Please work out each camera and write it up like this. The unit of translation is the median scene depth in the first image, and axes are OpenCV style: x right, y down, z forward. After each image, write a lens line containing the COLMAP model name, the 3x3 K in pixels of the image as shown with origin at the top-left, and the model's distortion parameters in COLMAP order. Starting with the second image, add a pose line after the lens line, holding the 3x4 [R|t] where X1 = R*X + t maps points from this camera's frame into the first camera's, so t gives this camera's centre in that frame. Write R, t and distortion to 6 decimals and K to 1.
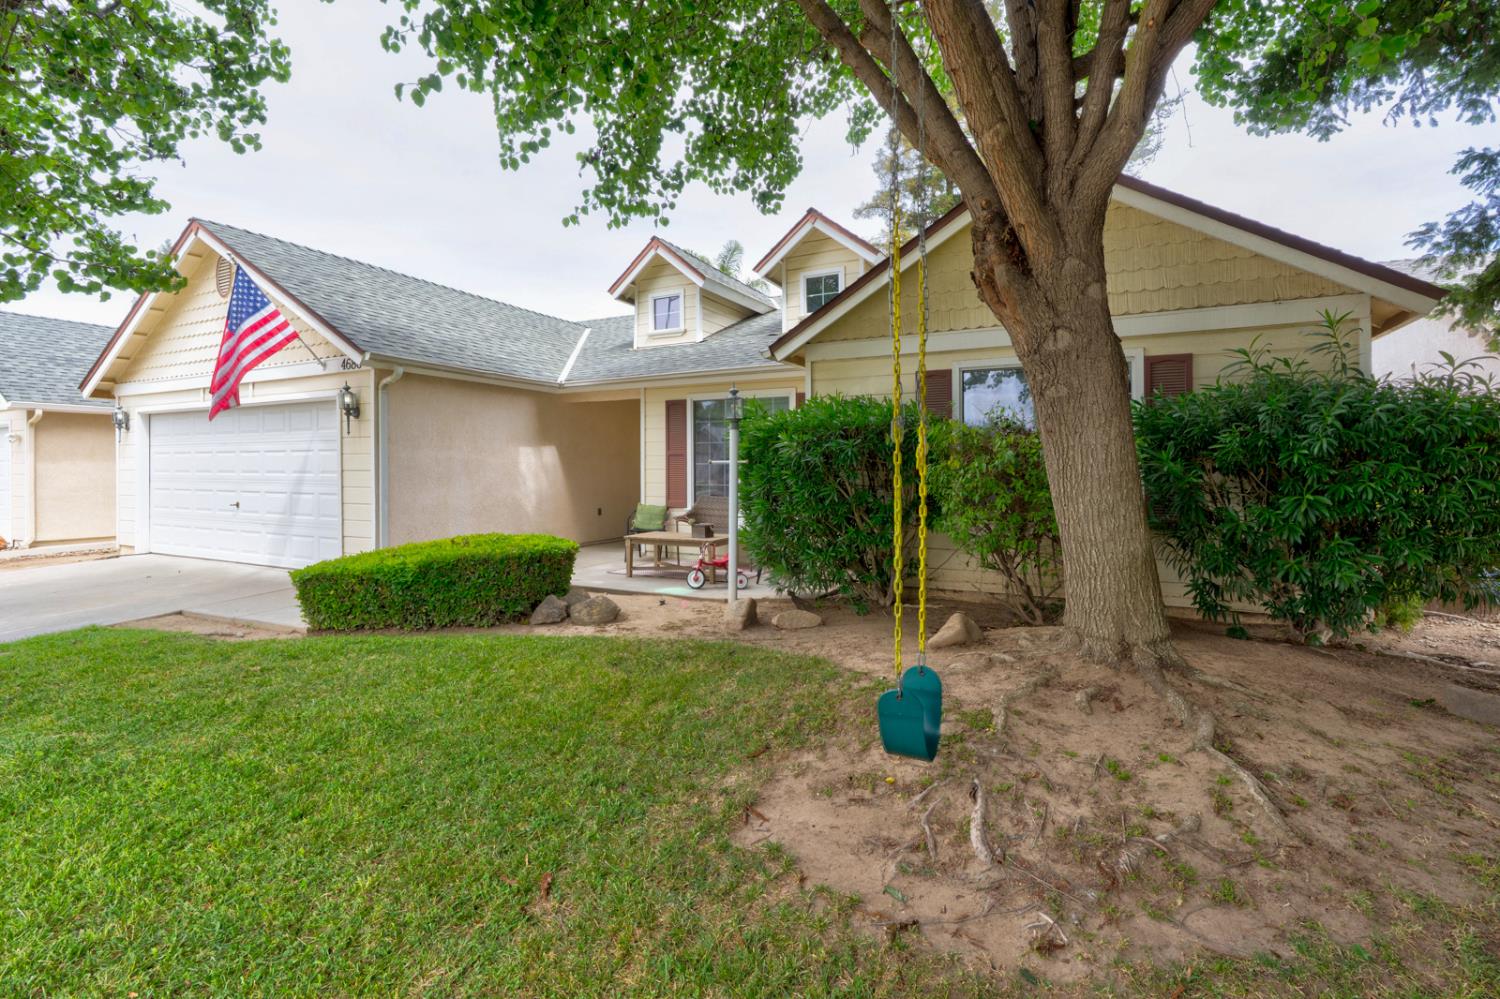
lens RADIAL K [[690.3, 0, 752.2], [0, 690.3, 471.6], [0, 0, 1]] dist [-0.010359, 0.000001]
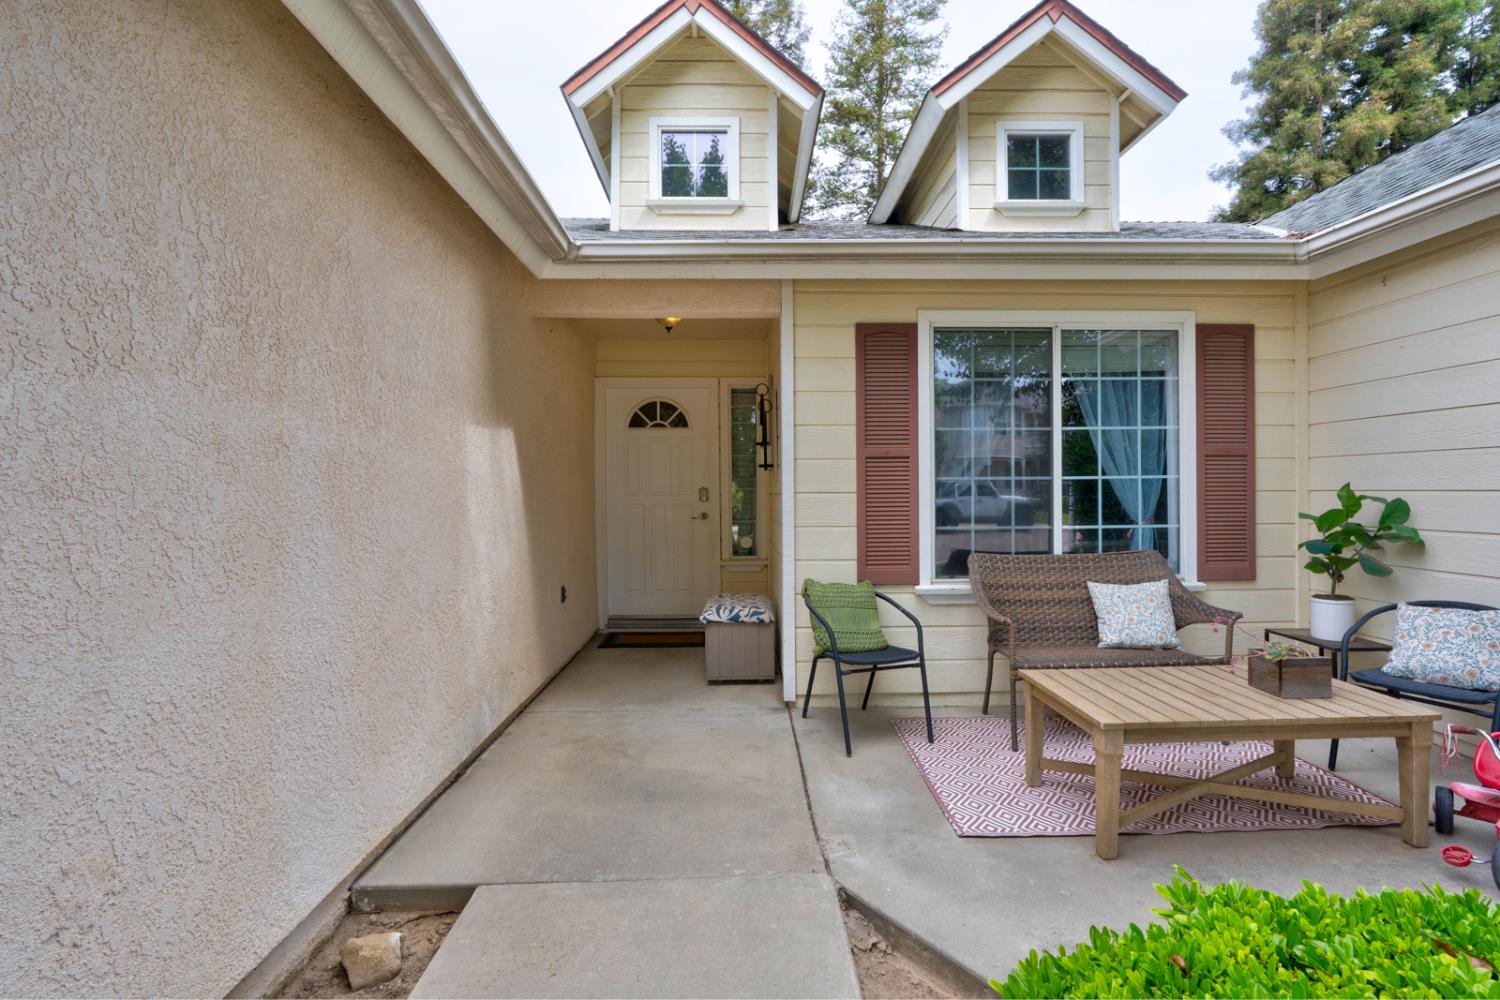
lens RADIAL K [[678.6, 0, 758.1], [0, 678.6, 495.5], [0, 0, 1]] dist [-0.005886, 0.001161]
pose [[0.879342, -0.006005, 0.476153, -0.412477], [0.006078, 0.999981, 0.001388, -0.002771], [-0.476152, 0.001673, 0.879362, 0.760474]]
